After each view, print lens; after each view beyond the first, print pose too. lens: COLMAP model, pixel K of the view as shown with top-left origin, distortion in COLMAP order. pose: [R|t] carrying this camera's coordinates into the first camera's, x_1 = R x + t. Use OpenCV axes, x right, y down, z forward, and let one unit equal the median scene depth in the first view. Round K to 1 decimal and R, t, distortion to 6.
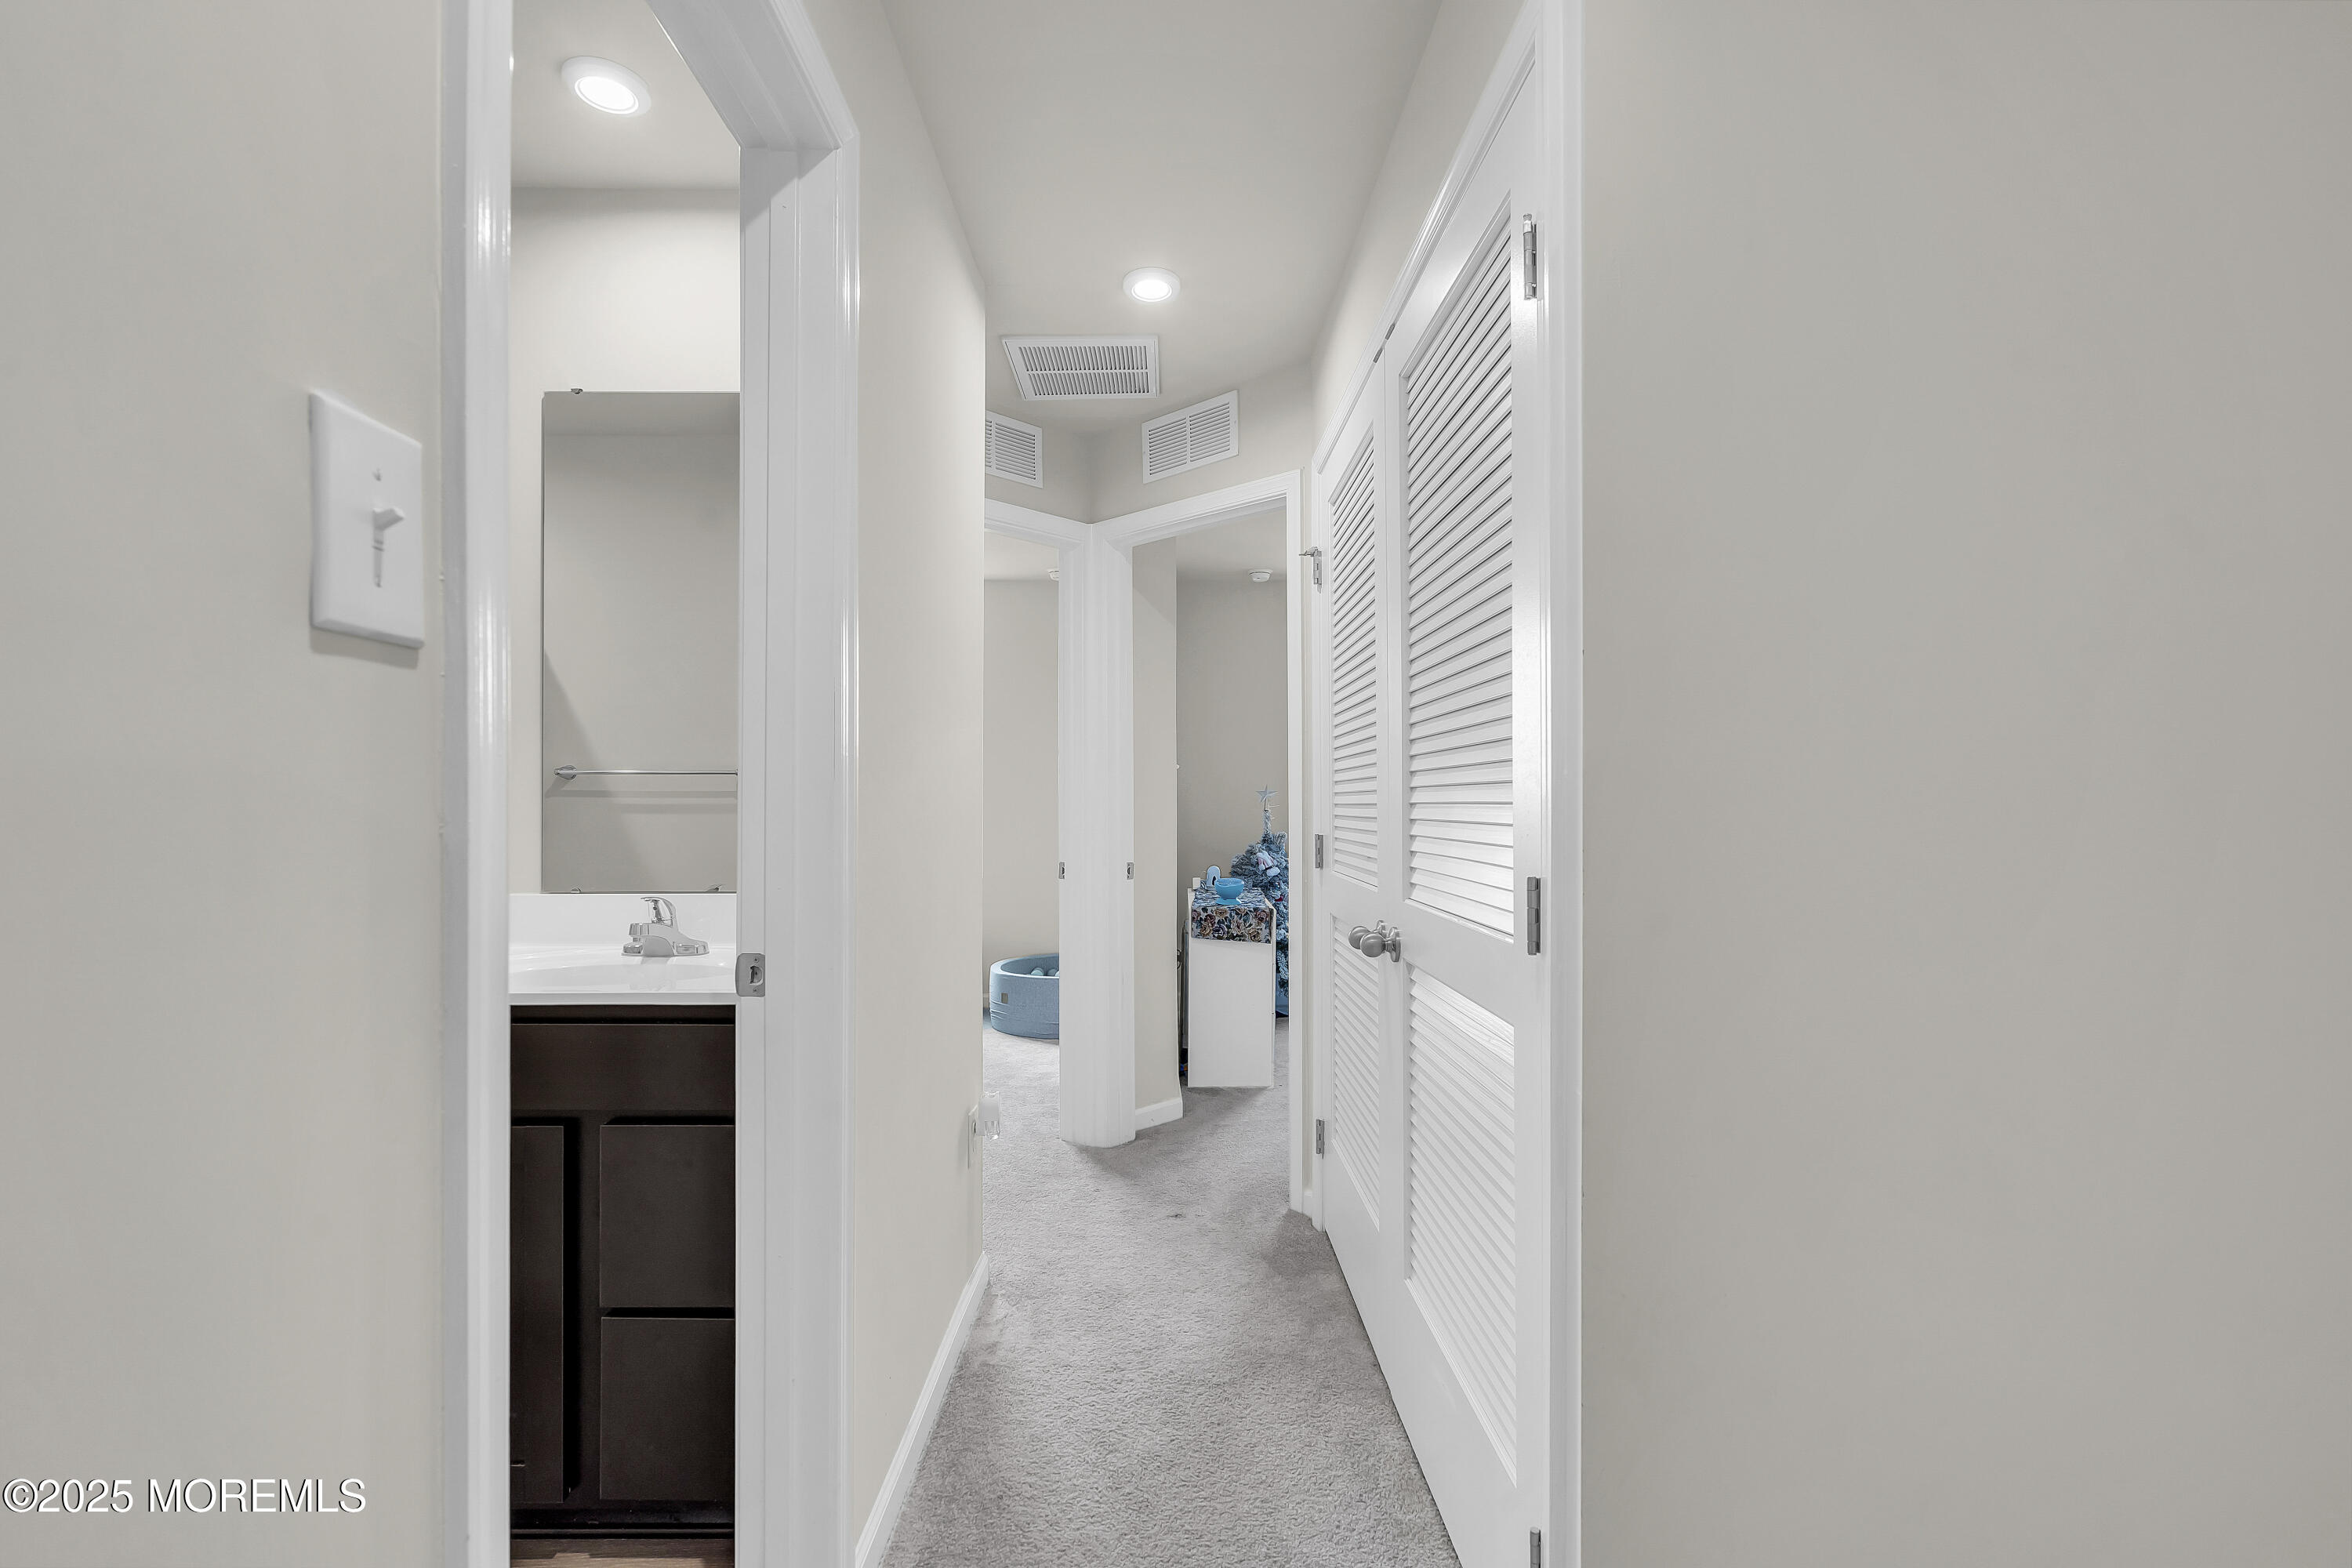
lens RADIAL K [[1119.9, 0, 1180.6], [0, 1119.9, 795.0], [0, 0, 1]] dist [-0.000798, 0.001577]
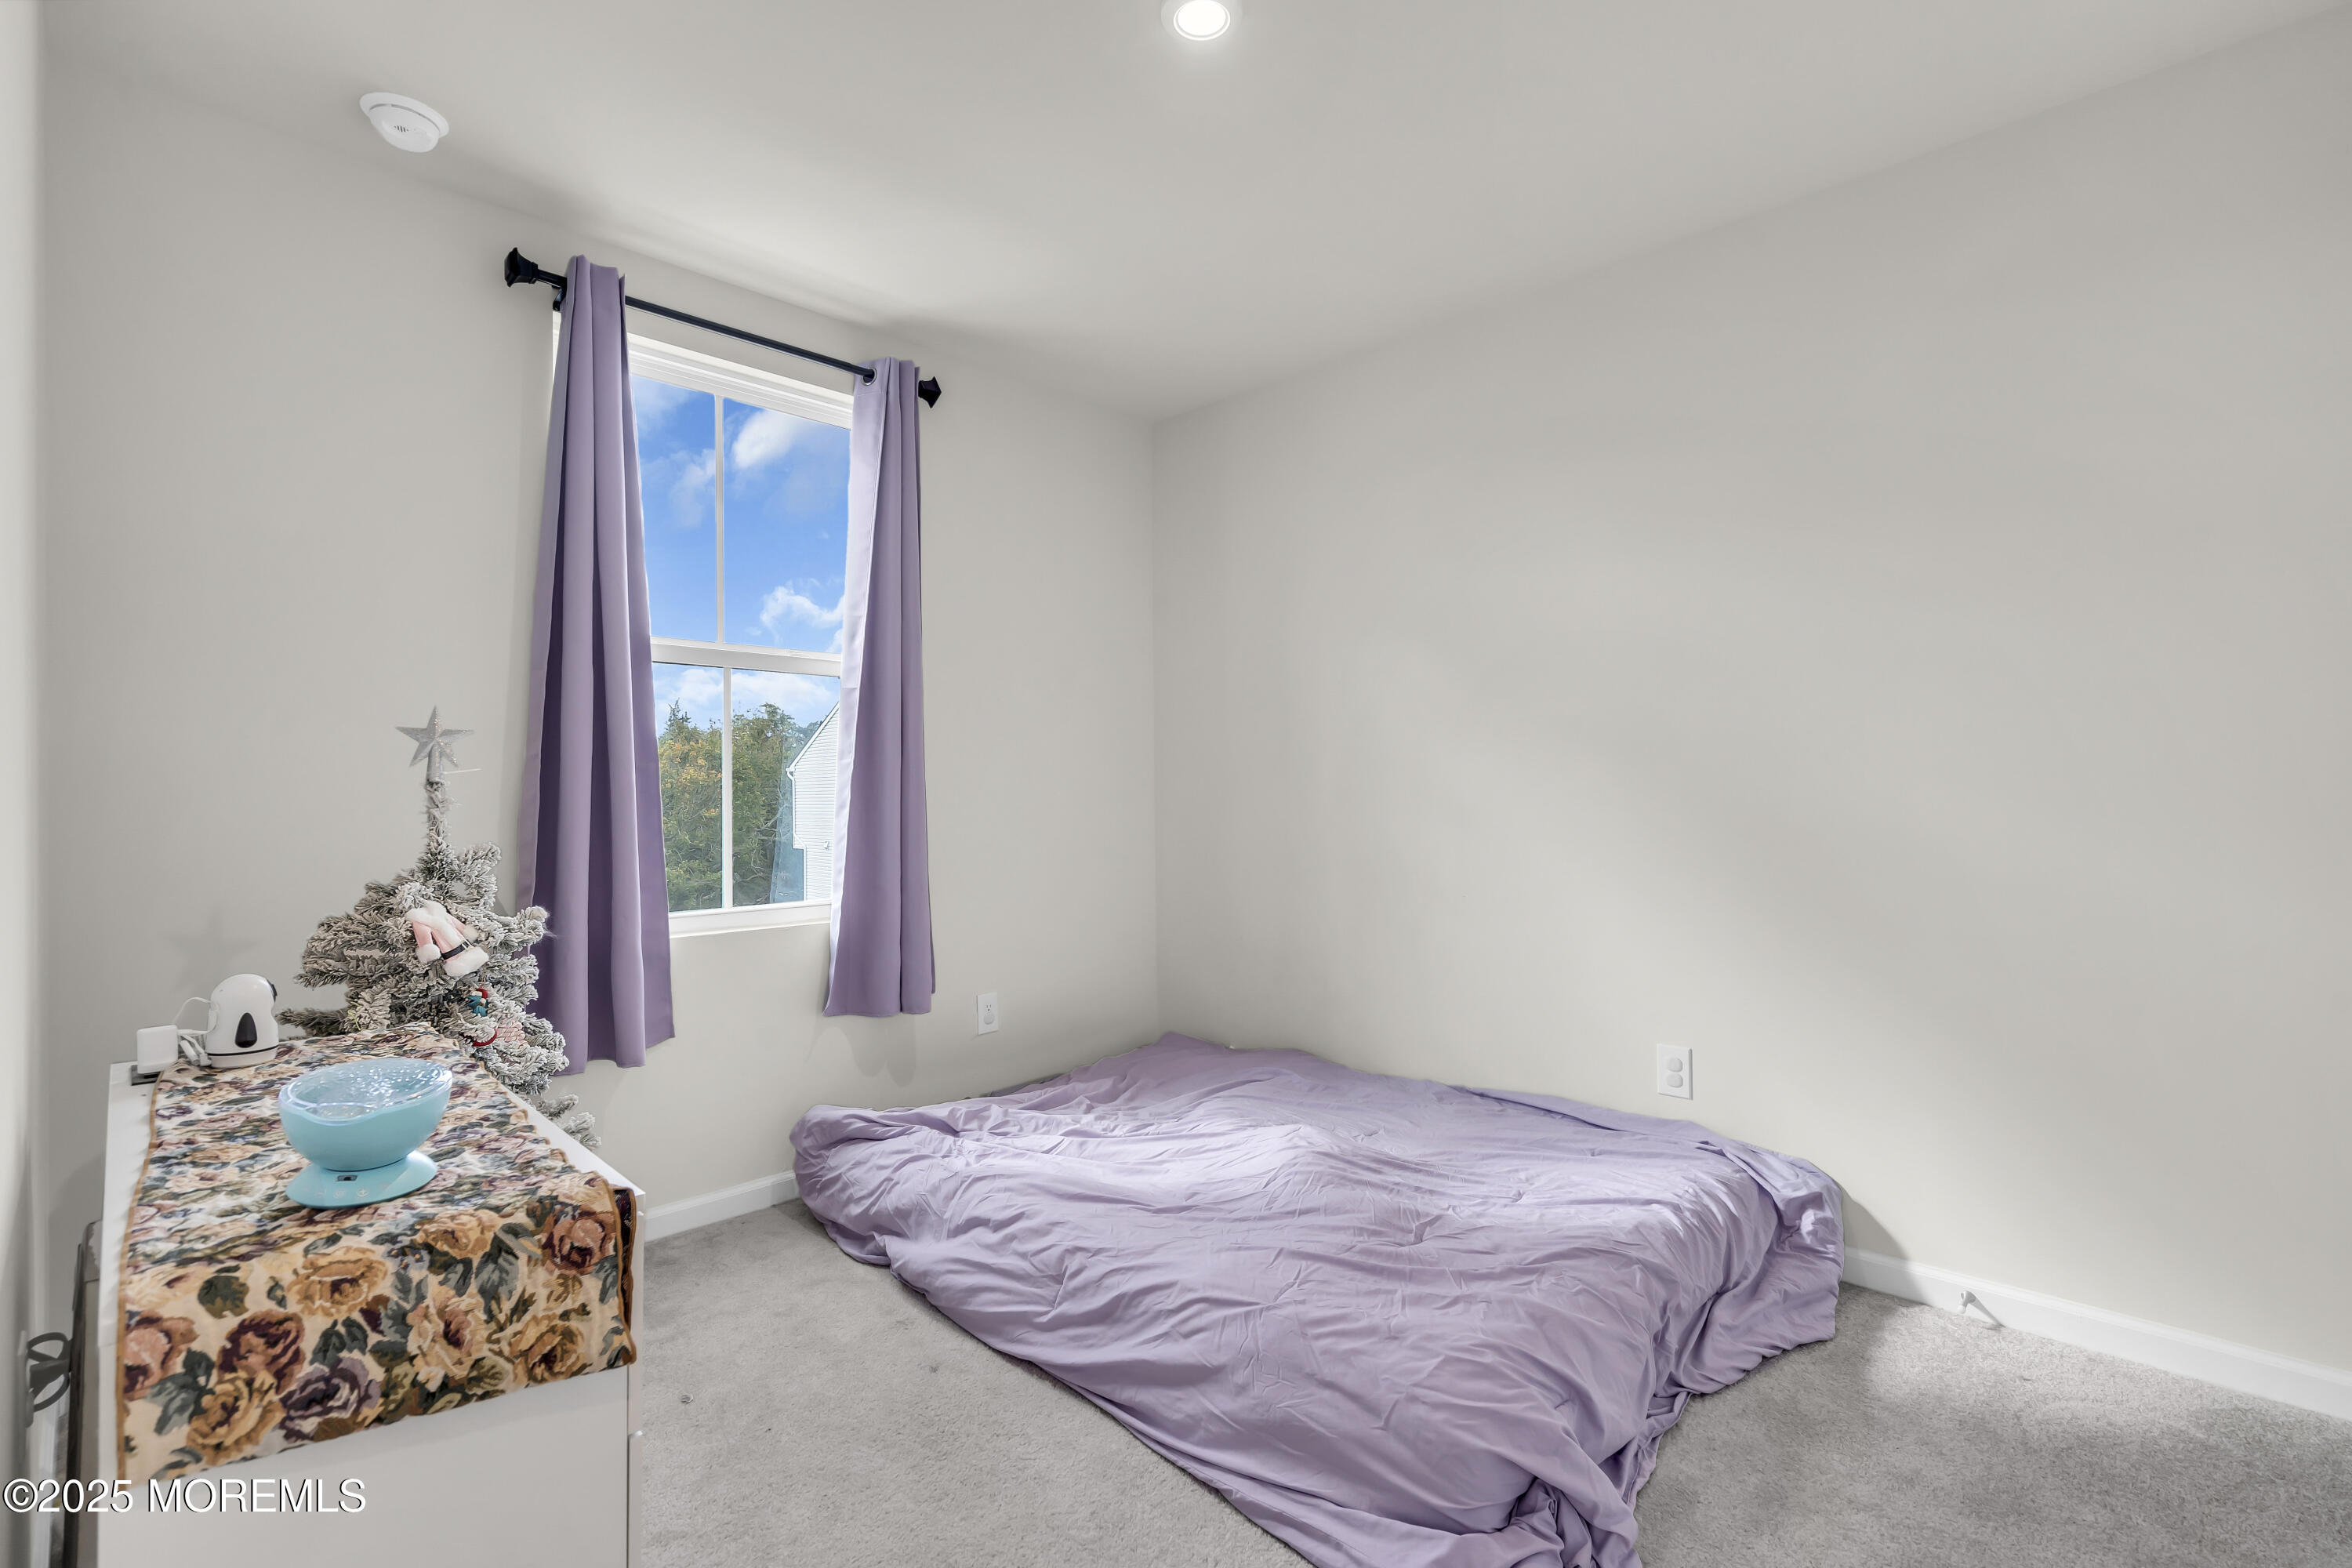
lens RADIAL K [[1119.9, 0, 1180.6], [0, 1119.9, 795.0], [0, 0, 1]] dist [-0.000798, 0.001577]
pose [[0.726749, -0.003260, 0.686896, 0.008369], [0.004568, 0.999990, -0.000086, 0.020310], [-0.686888, 0.003200, 0.726756, 0.627342]]
